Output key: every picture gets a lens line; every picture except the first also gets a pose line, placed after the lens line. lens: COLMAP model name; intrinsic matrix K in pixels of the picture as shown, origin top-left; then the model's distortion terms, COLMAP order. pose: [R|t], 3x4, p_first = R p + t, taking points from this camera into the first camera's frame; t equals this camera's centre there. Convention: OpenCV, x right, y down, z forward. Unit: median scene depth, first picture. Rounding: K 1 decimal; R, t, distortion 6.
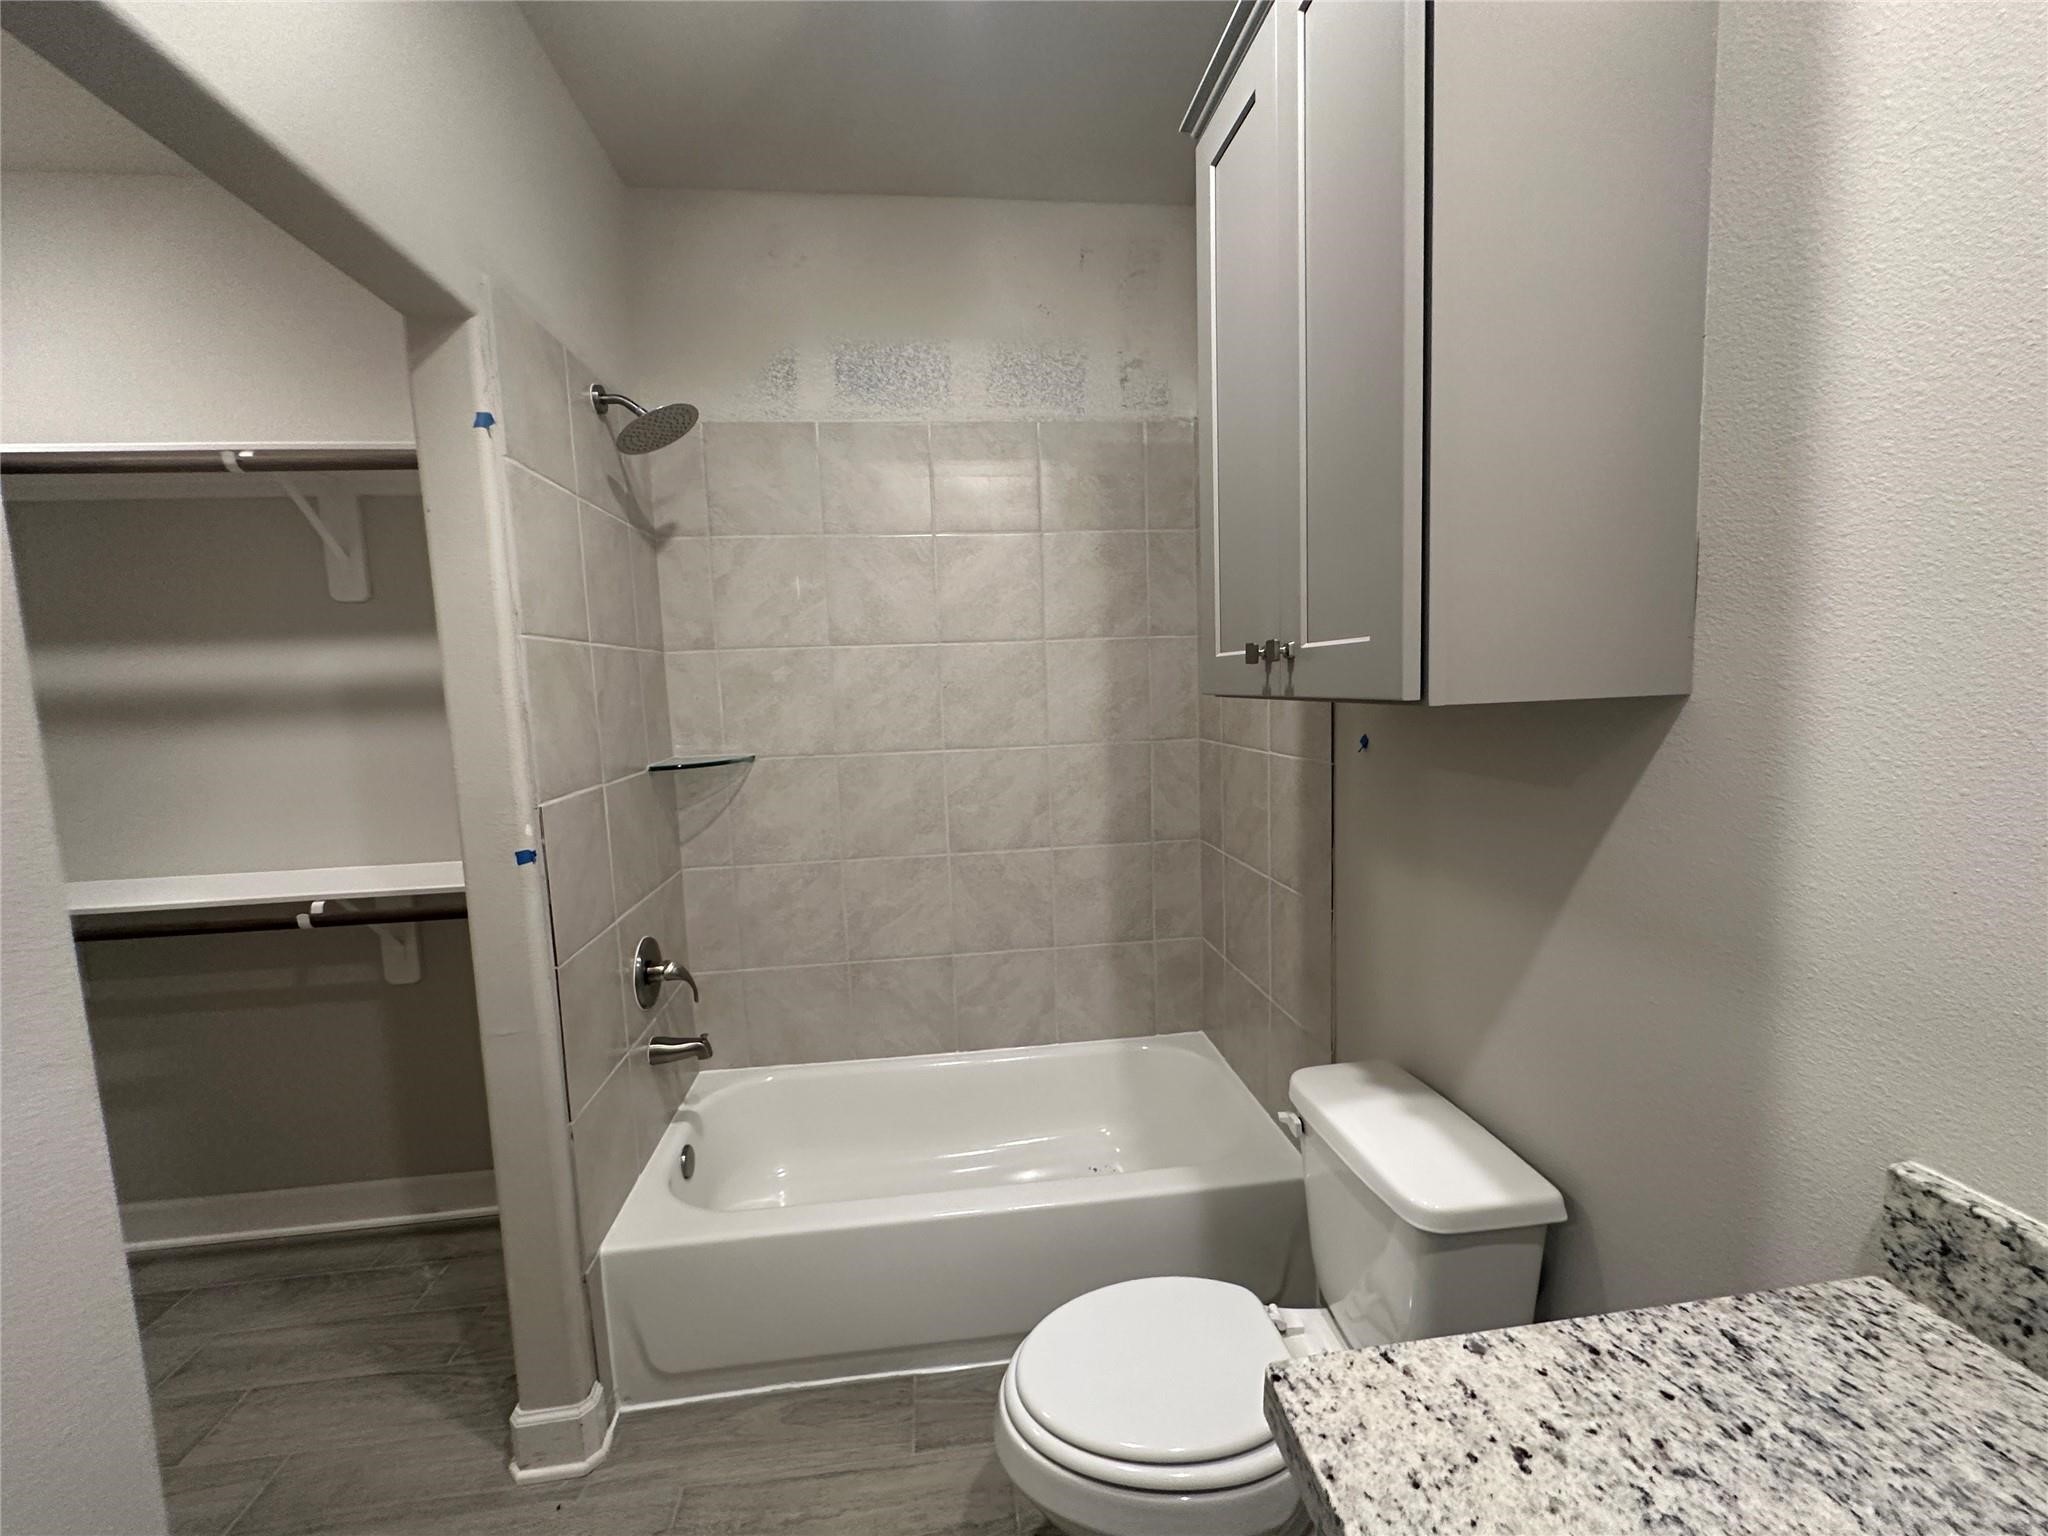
lens RADIAL K [[819.1, 0, 1023.3], [0, 819.1, 765.9], [0, 0, 1]] dist [-0.005528, 0.001018]
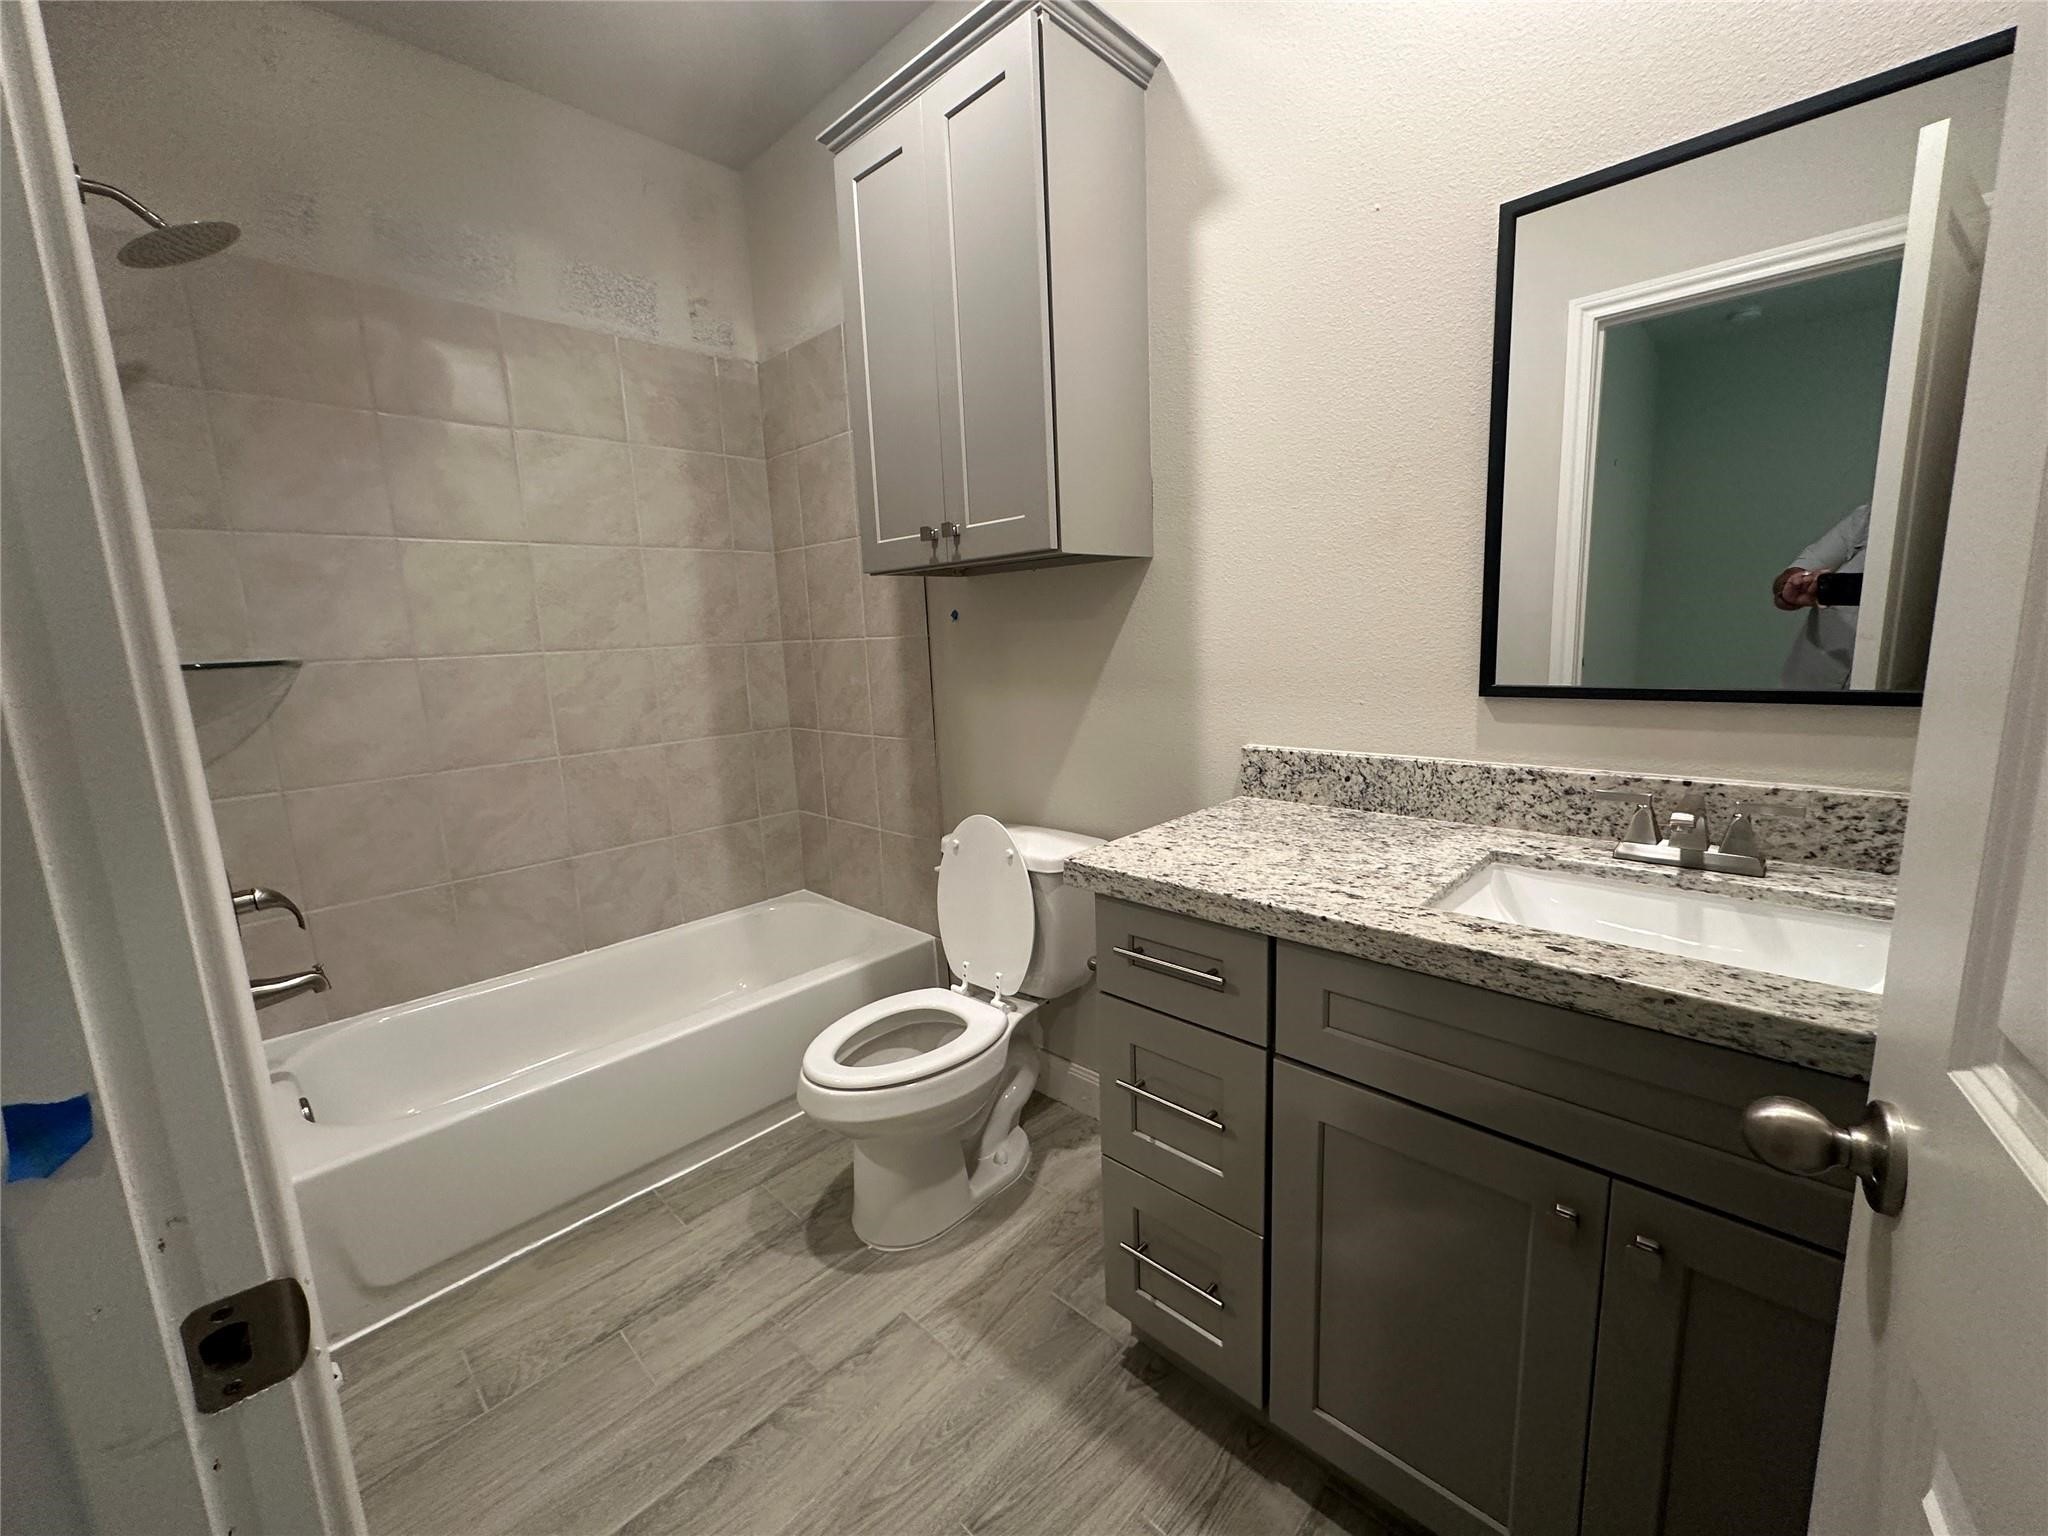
lens RADIAL K [[819.1, 0, 1021.7], [0, 819.1, 766.7], [0, 0, 1]] dist [-0.005528, 0.001018]
pose [[0.774839, -0.101180, 0.624009, -0.284652], [0.079638, 0.994867, 0.062426, 0.104536], [-0.627123, 0.001325, 0.778919, -0.141152]]
